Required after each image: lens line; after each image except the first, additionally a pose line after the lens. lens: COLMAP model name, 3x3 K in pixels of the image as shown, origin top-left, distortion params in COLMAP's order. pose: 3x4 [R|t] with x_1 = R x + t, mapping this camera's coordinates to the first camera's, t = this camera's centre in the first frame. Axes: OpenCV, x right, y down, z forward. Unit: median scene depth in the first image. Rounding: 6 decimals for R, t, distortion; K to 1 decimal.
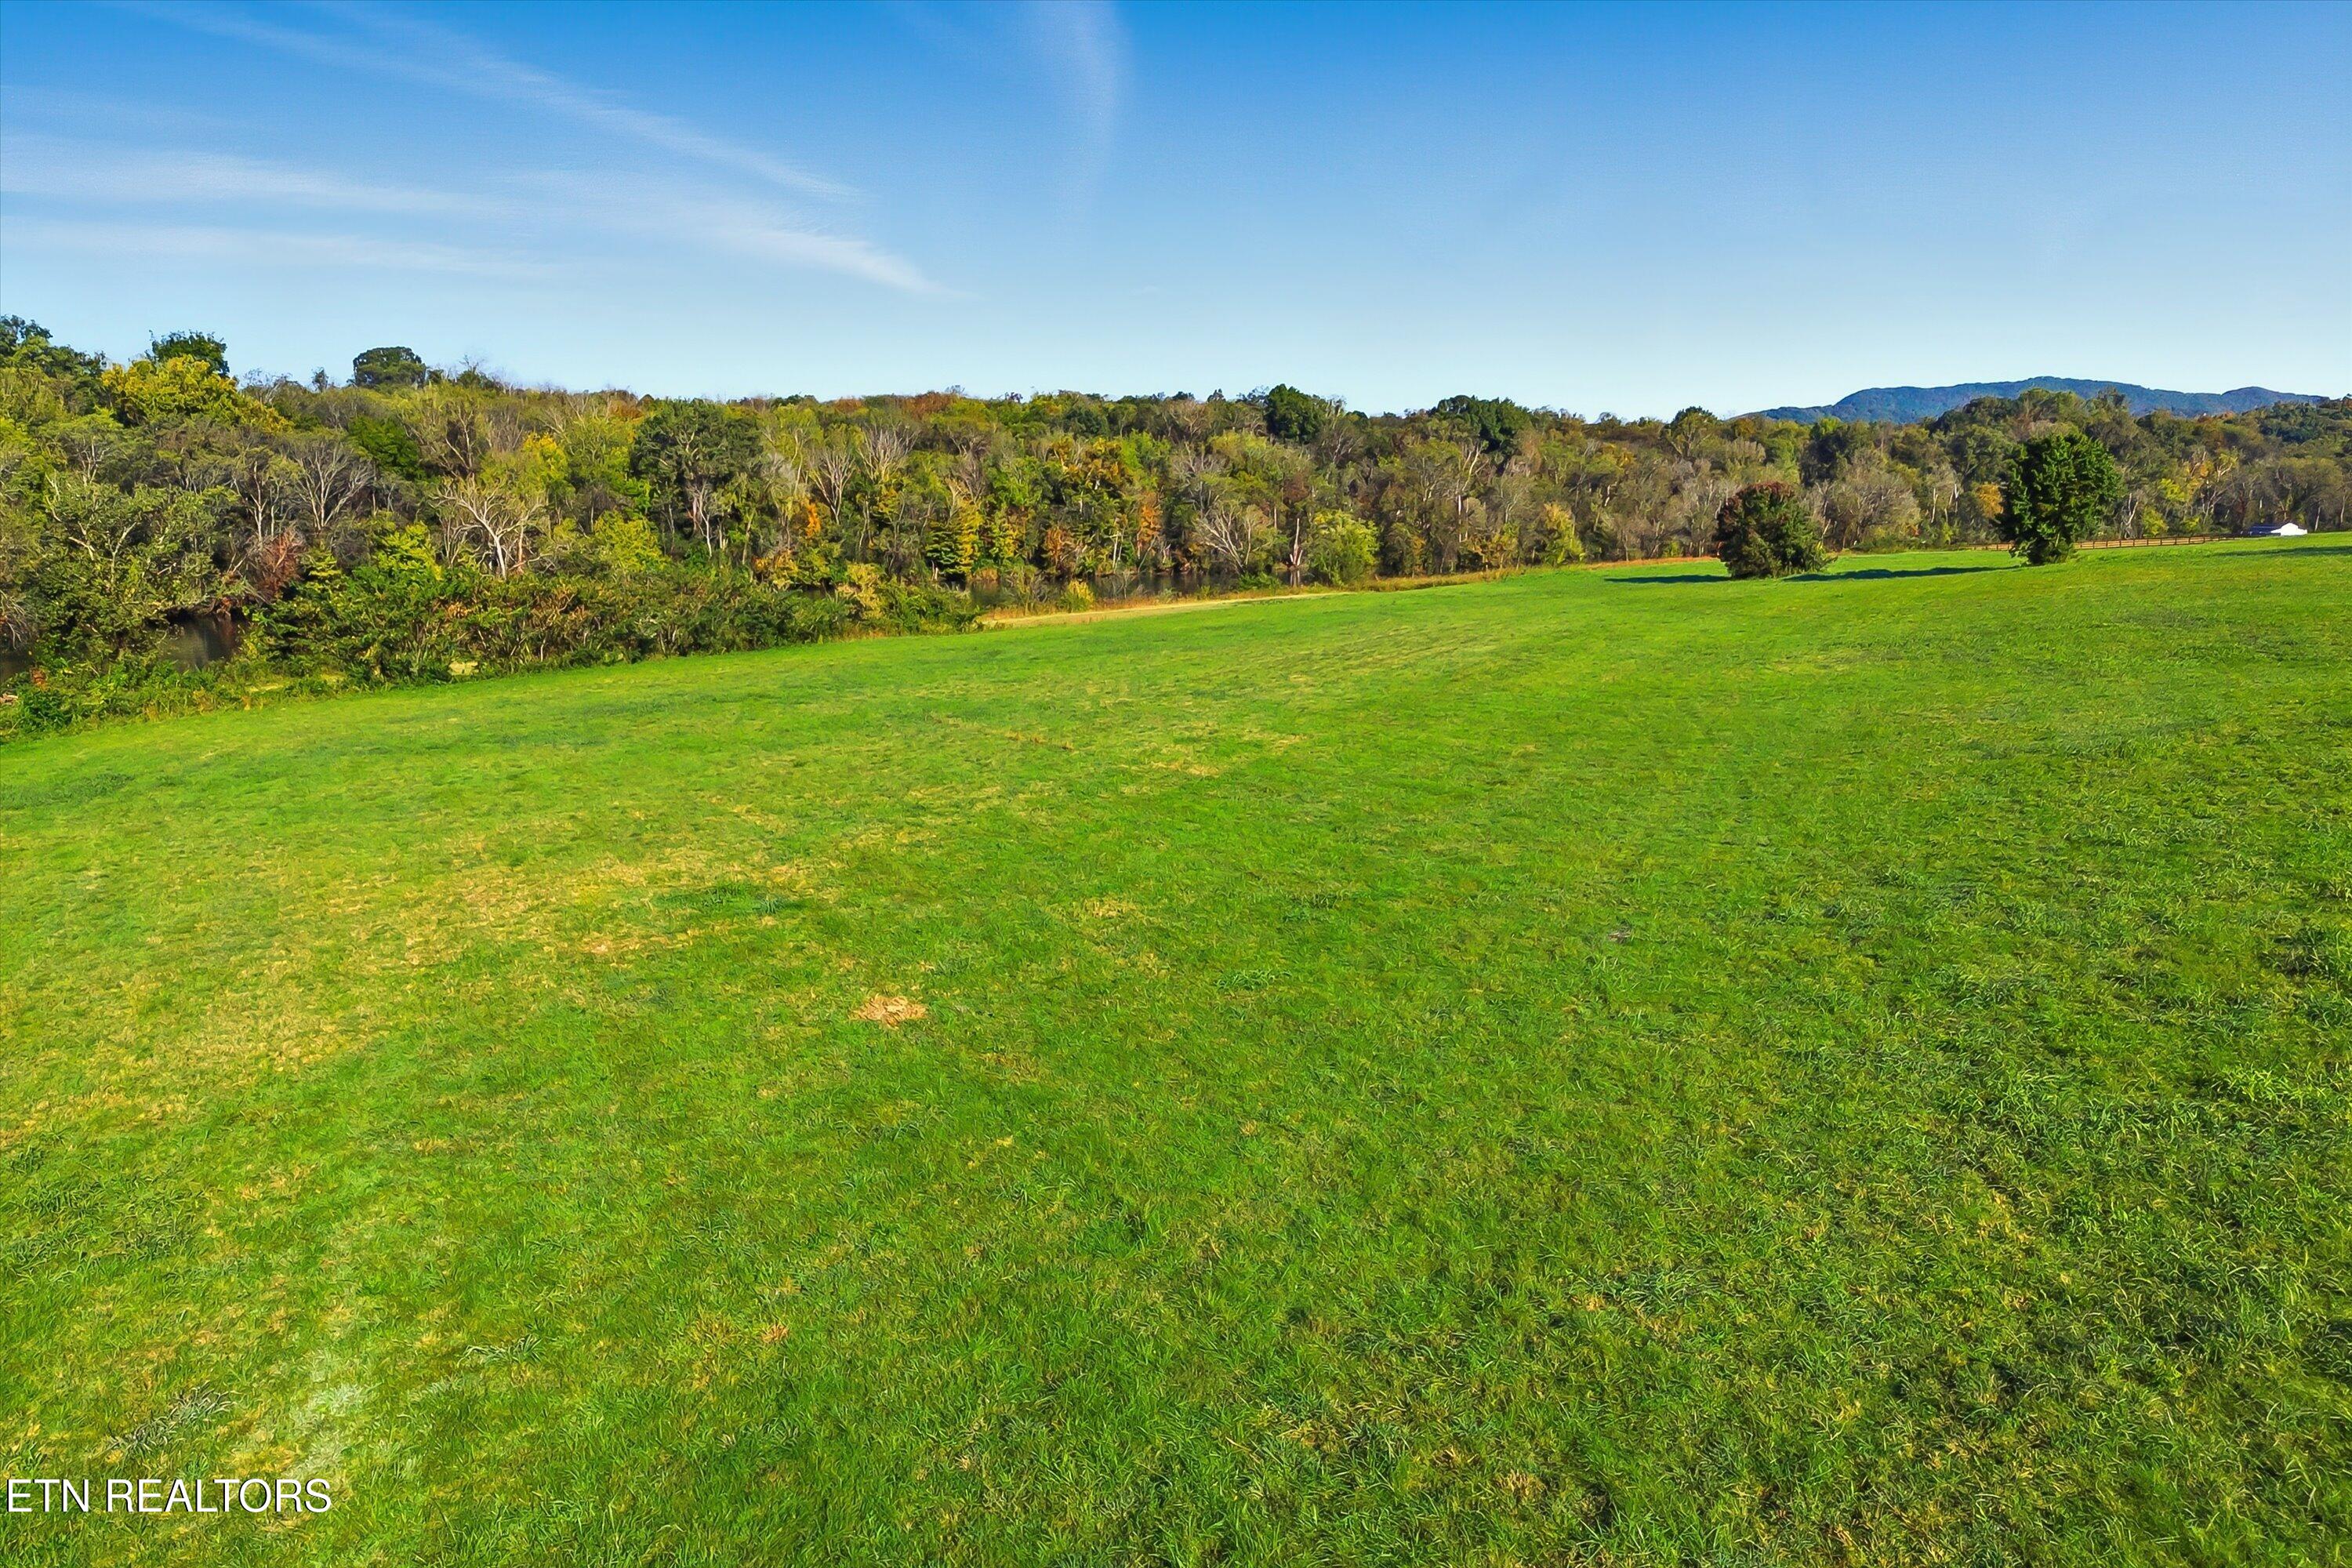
lens RADIAL K [[1692.0, 0, 1196.8], [0, 1692.0, 788.1], [0, 0, 1]] dist [0.034512, -0.026395]
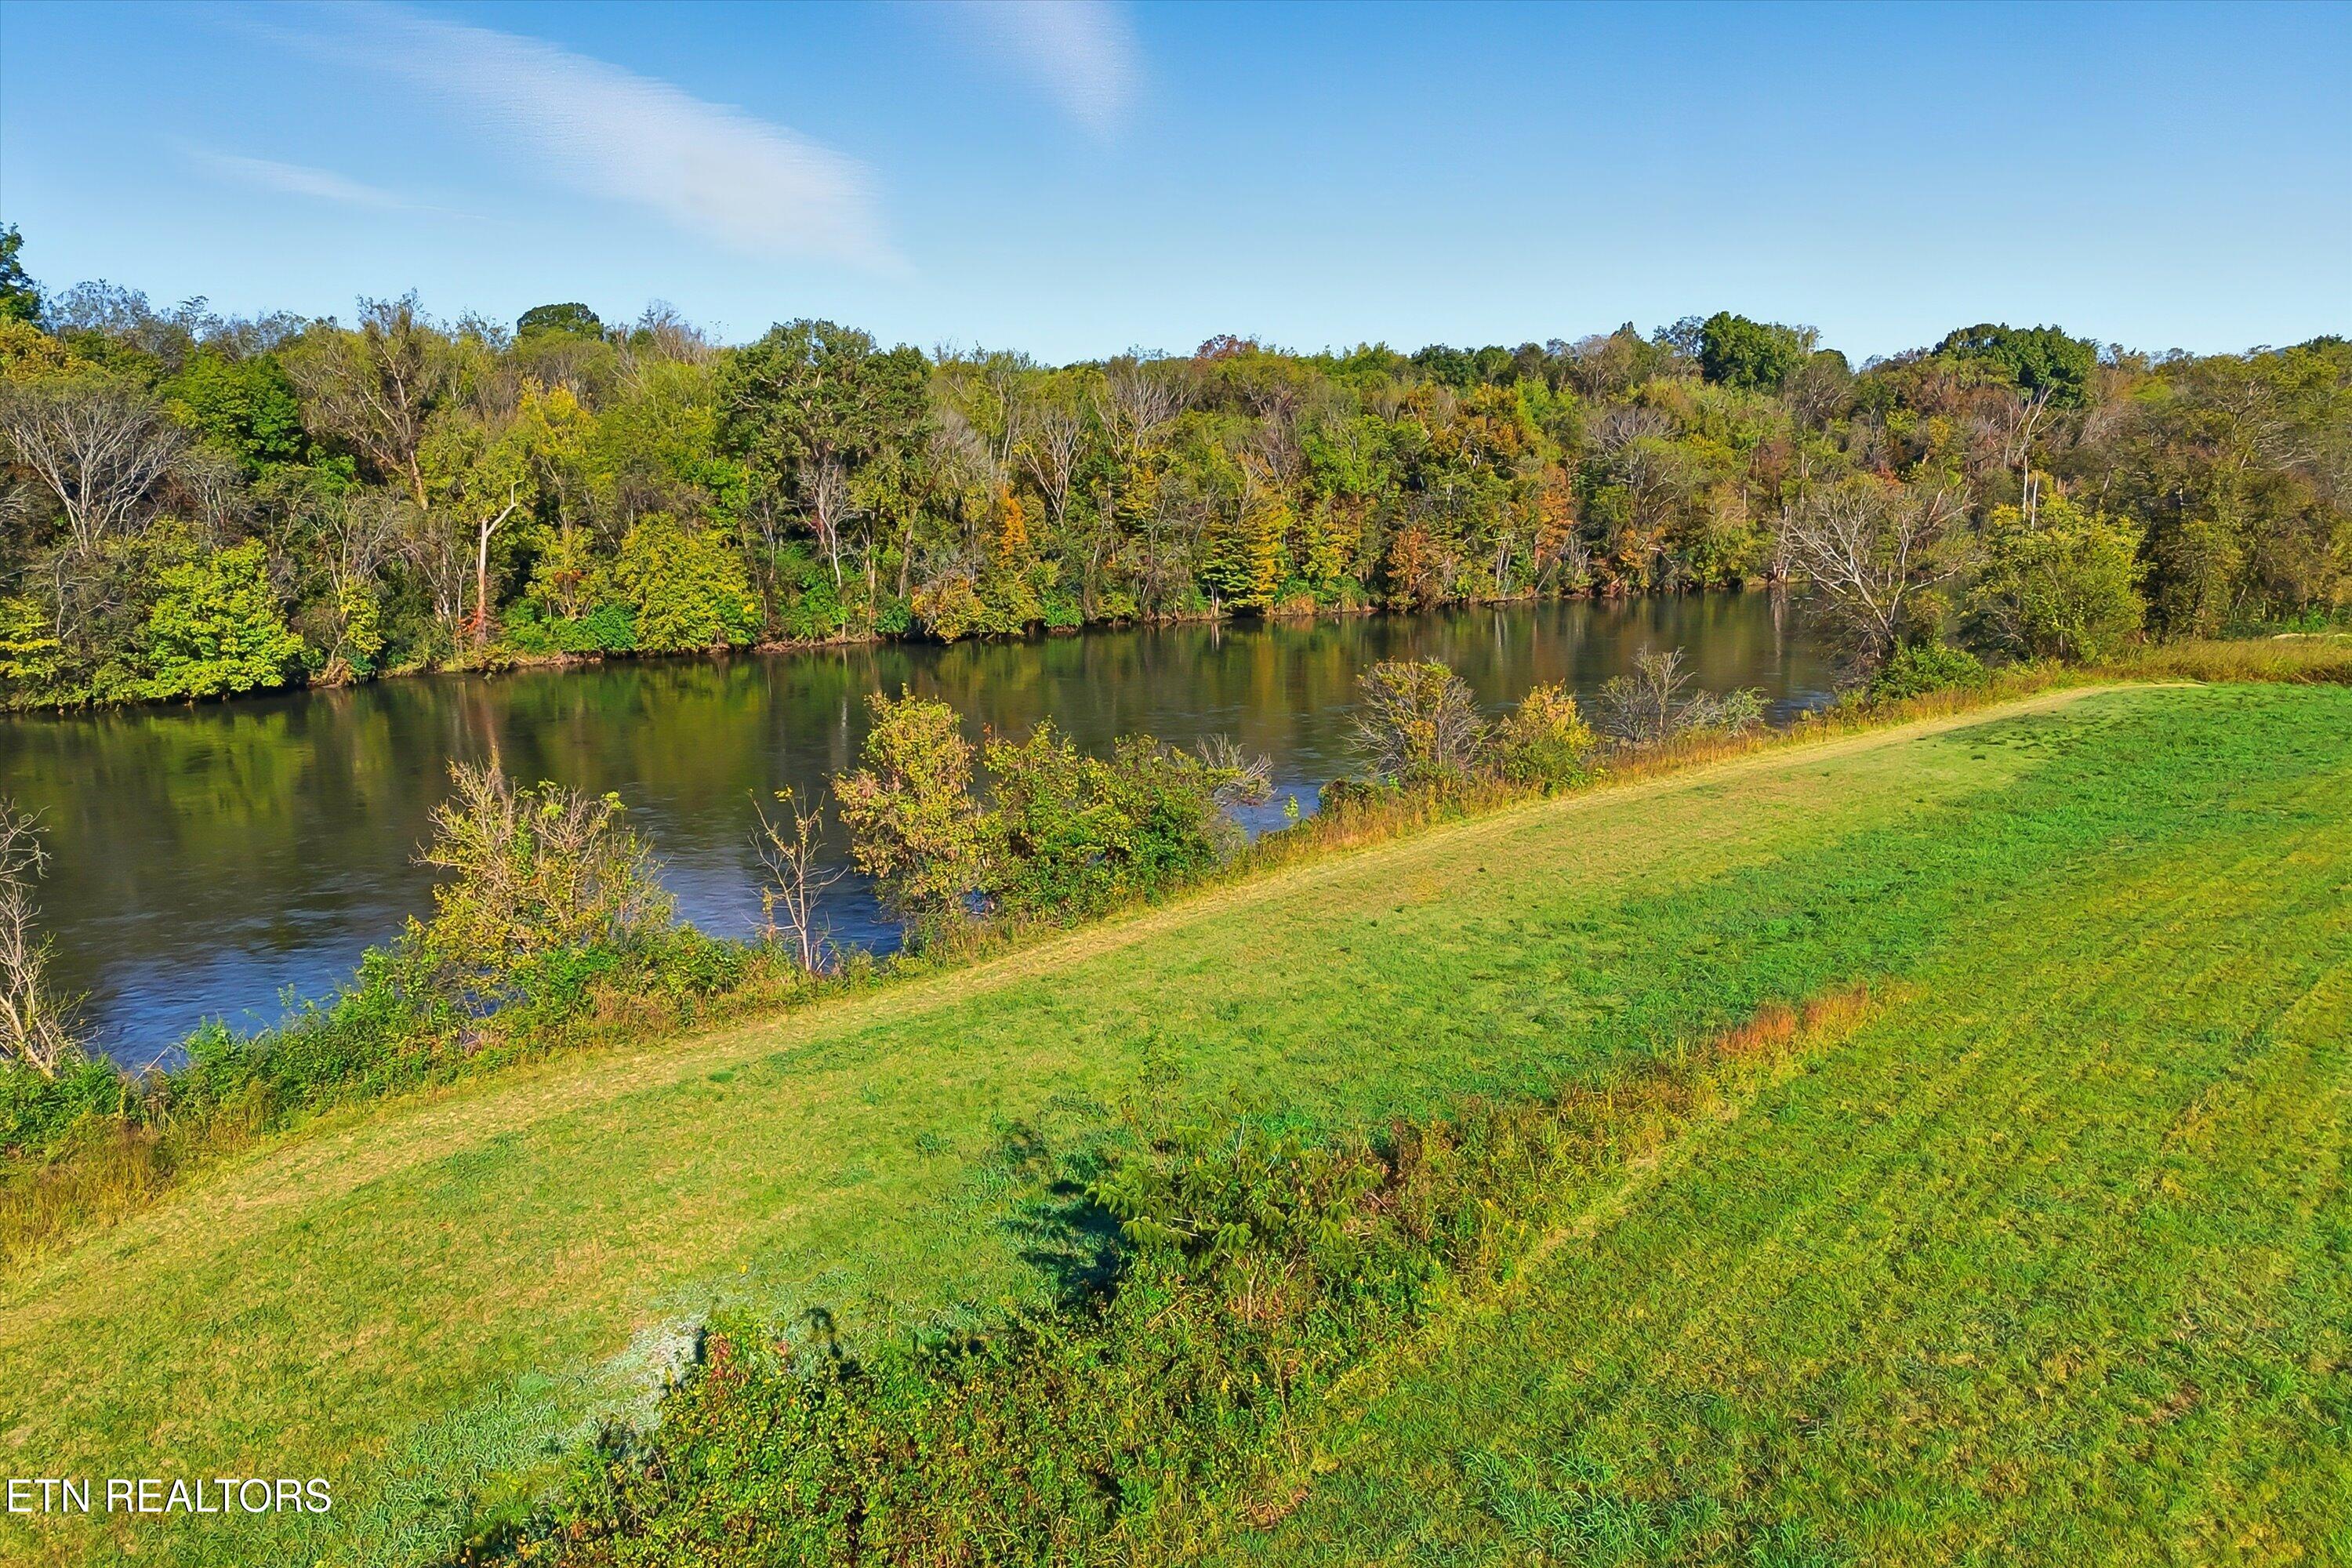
lens RADIAL K [[1692.0, 0, 1156.2], [0, 1692.0, 800.2], [0, 0, 1]] dist [0.034512, -0.026395]
pose [[0.980282, 0.022410, -0.196328, -0.050841], [-0.019308, 0.999657, 0.017698, -0.064022], [0.196657, -0.013558, 0.980379, 0.375133]]
